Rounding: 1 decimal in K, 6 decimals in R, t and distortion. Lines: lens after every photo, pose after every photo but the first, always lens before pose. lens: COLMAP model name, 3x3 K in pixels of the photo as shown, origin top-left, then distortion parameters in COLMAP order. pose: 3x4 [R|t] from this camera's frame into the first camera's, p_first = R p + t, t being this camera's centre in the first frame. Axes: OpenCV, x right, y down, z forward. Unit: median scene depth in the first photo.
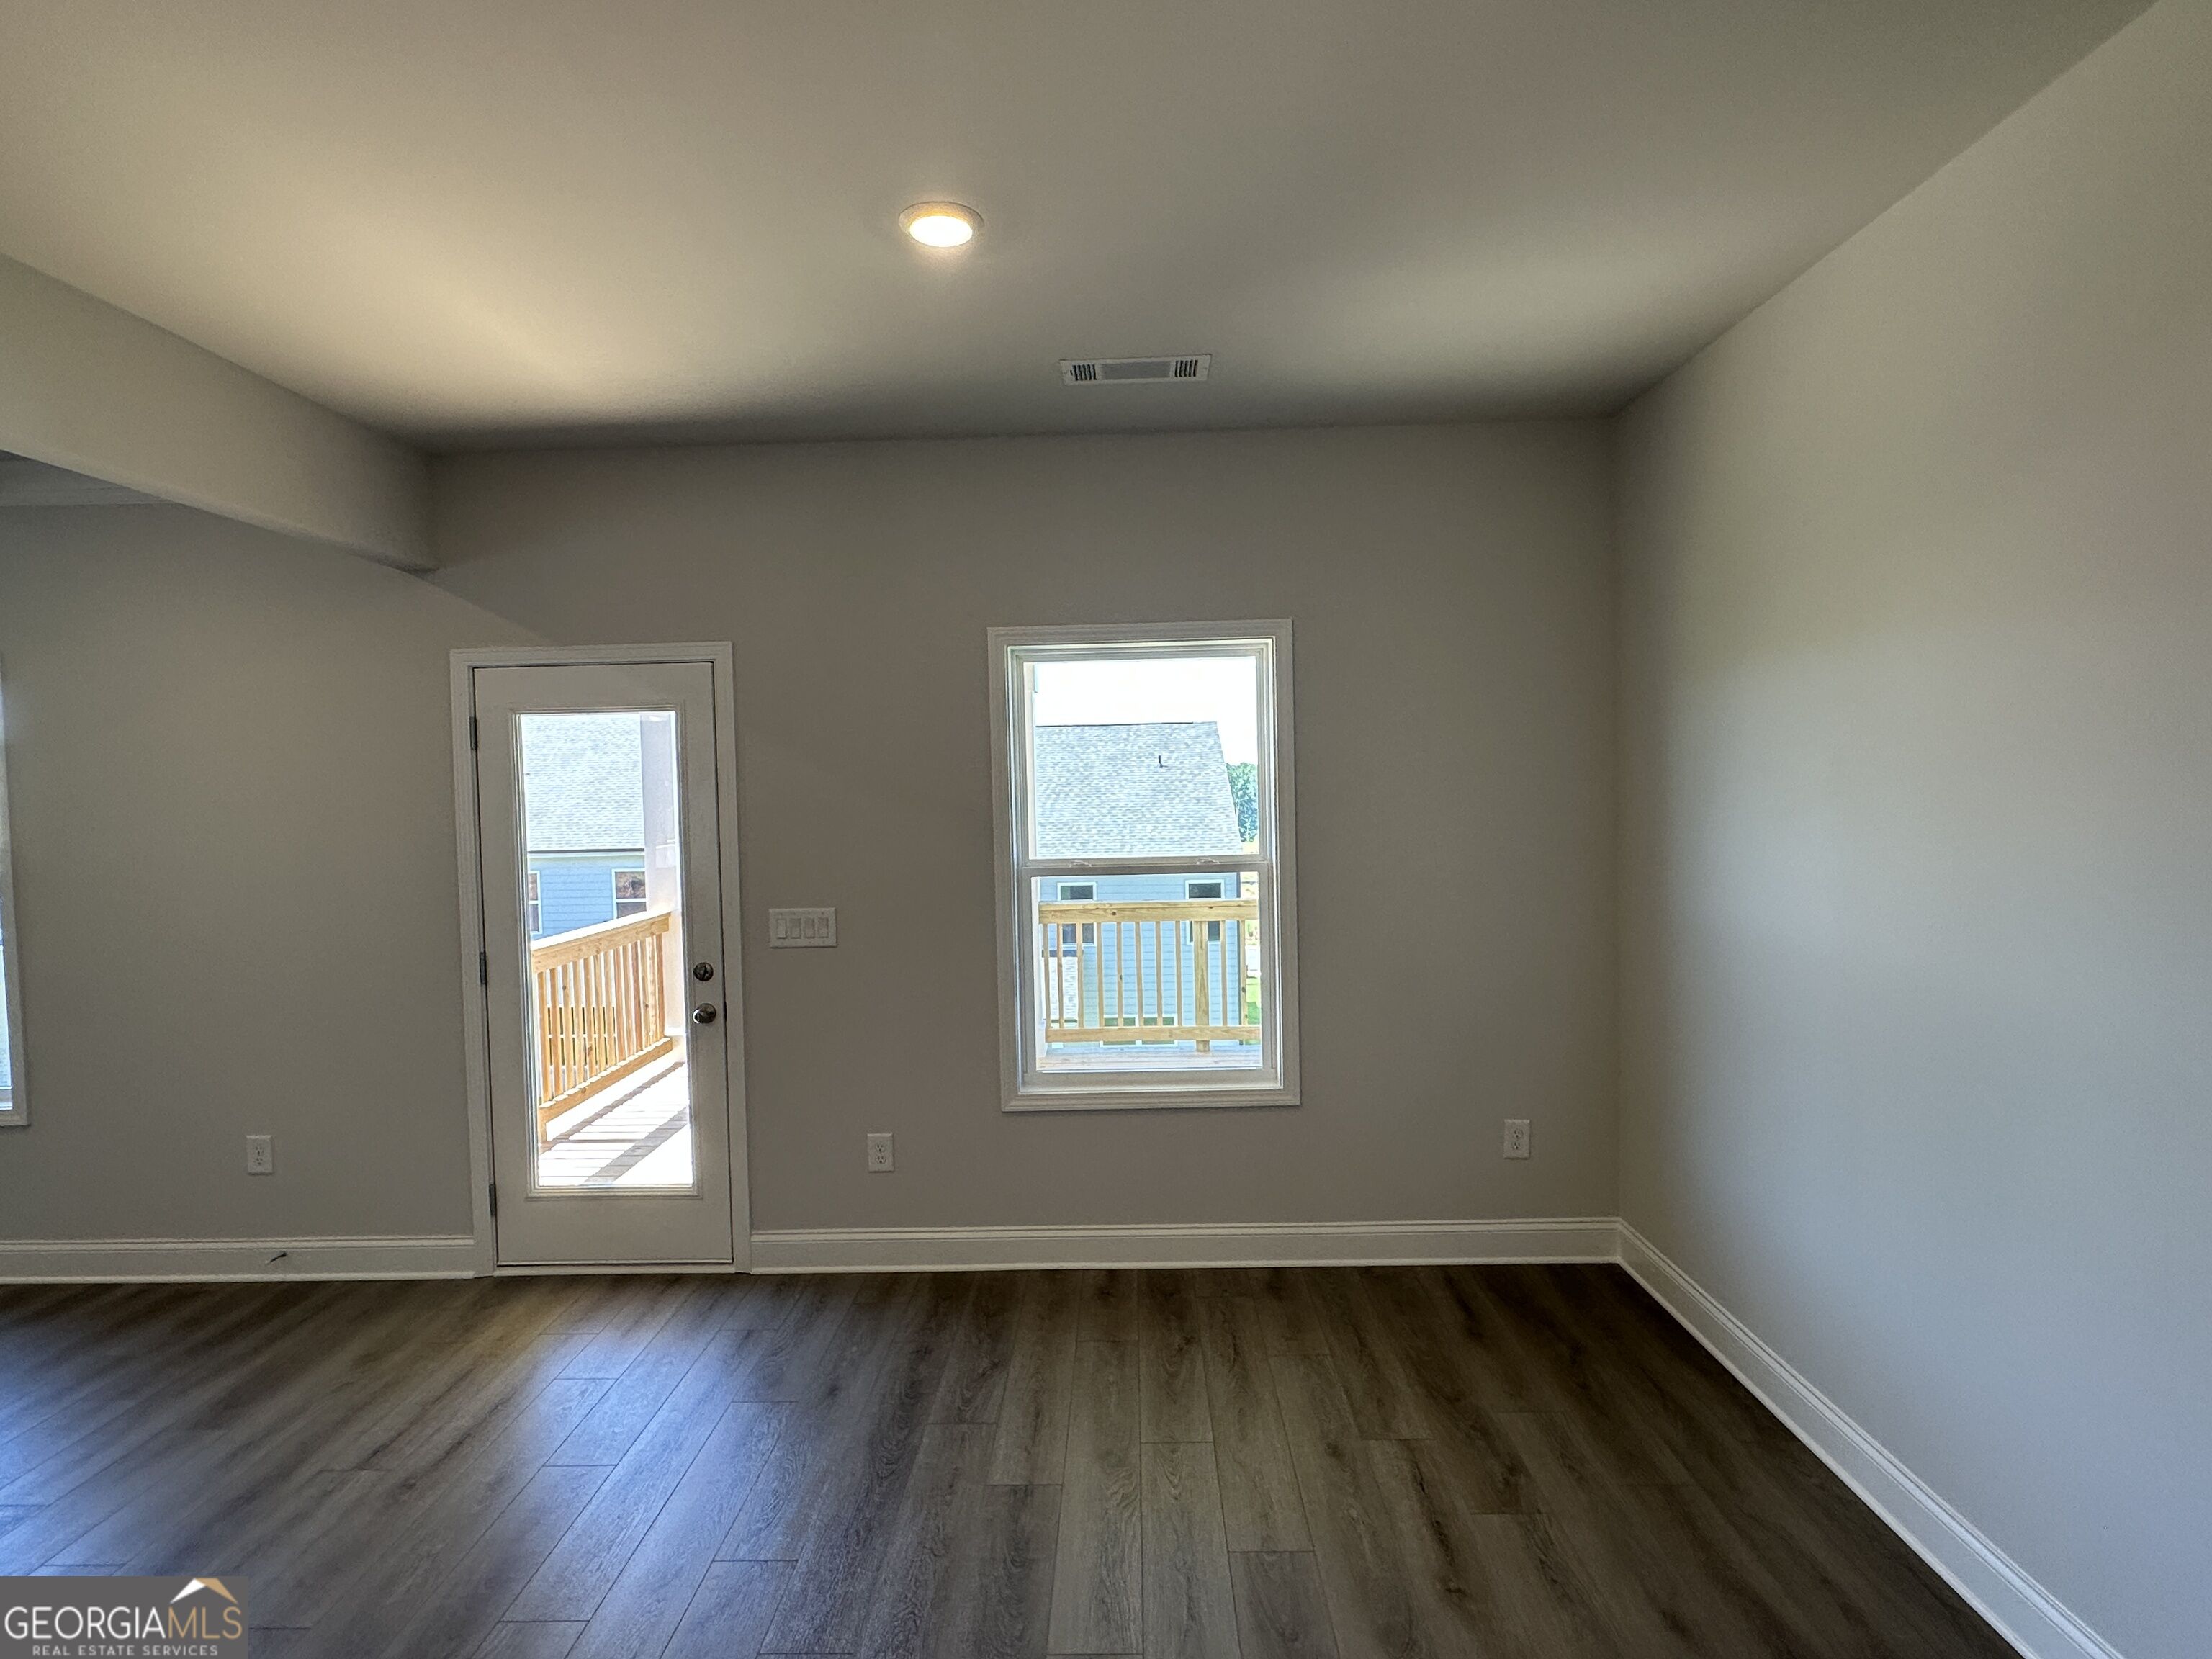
lens RADIAL K [[1155.3, 0, 1111.5], [0, 1155.3, 829.1], [0, 0, 1]] dist [-0.003442, 0.002536]
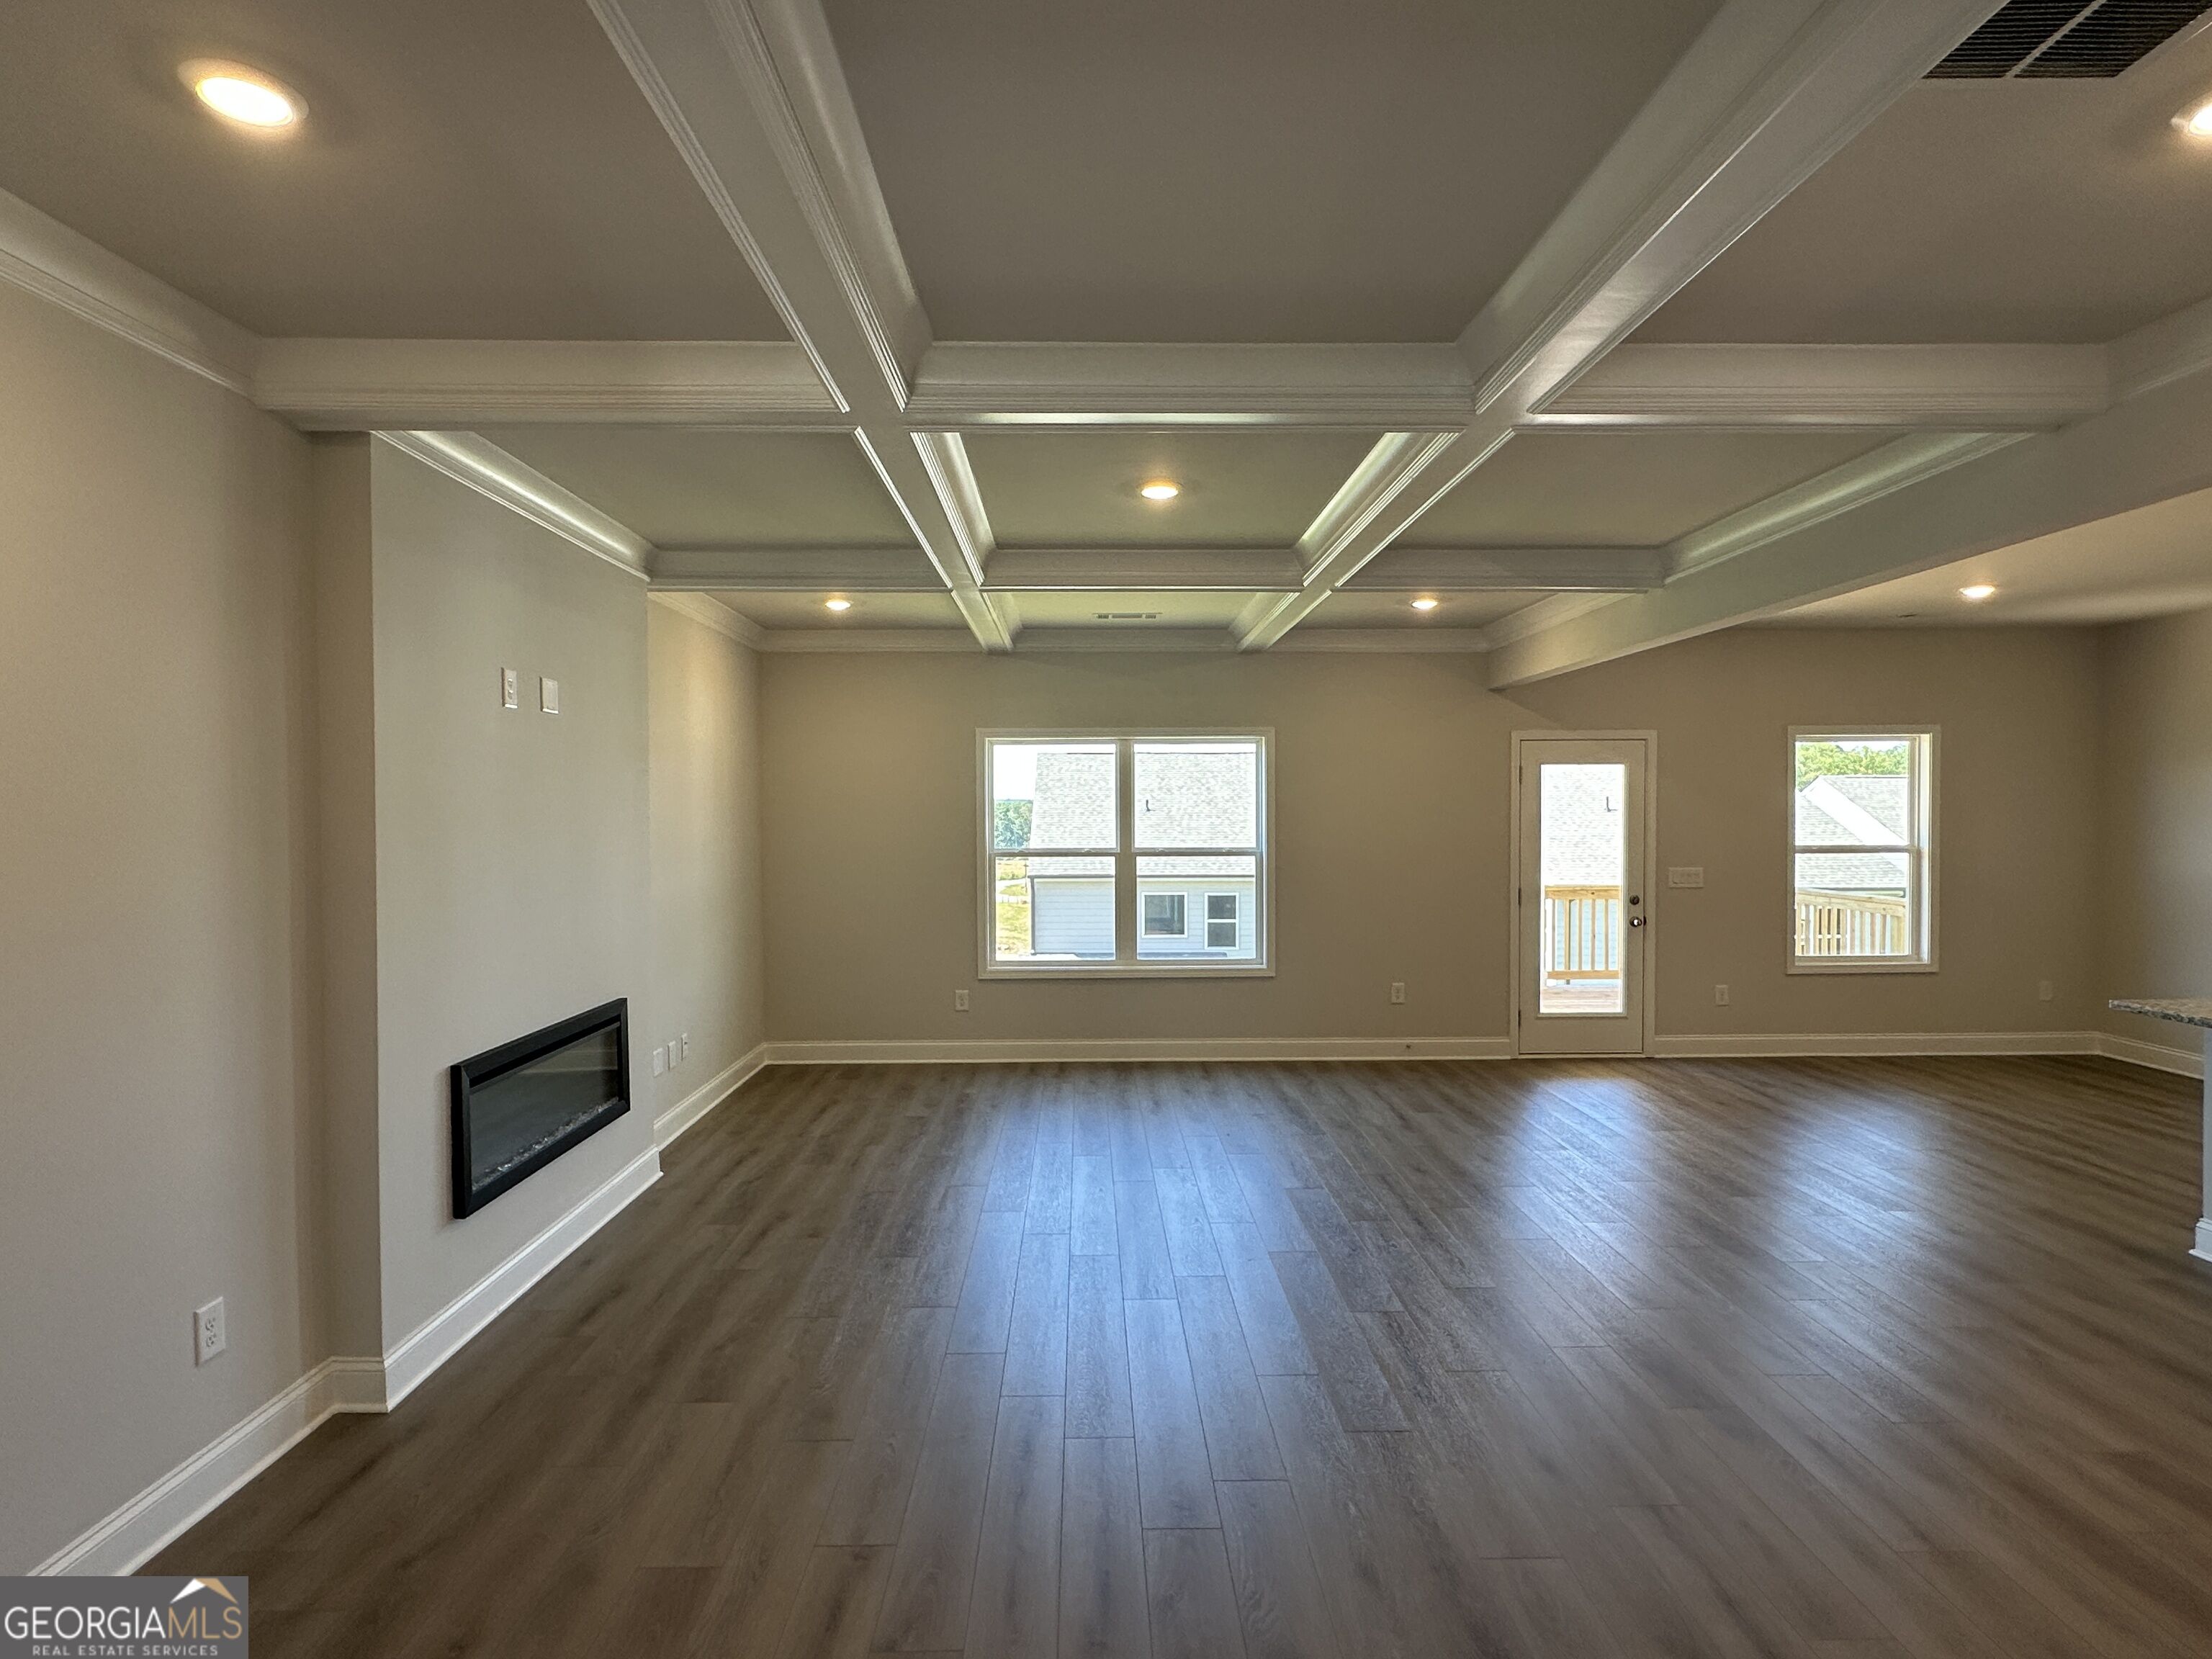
lens RADIAL K [[1155.3, 0, 1095.8], [0, 1155.3, 830.7], [0, 0, 1]] dist [-0.003442, 0.002536]
pose [[0.999291, 0.017917, 0.033127, -1.316927], [-0.017358, 0.999703, -0.017086, 0.056567], [-0.033423, 0.016499, 0.999305, -0.897891]]
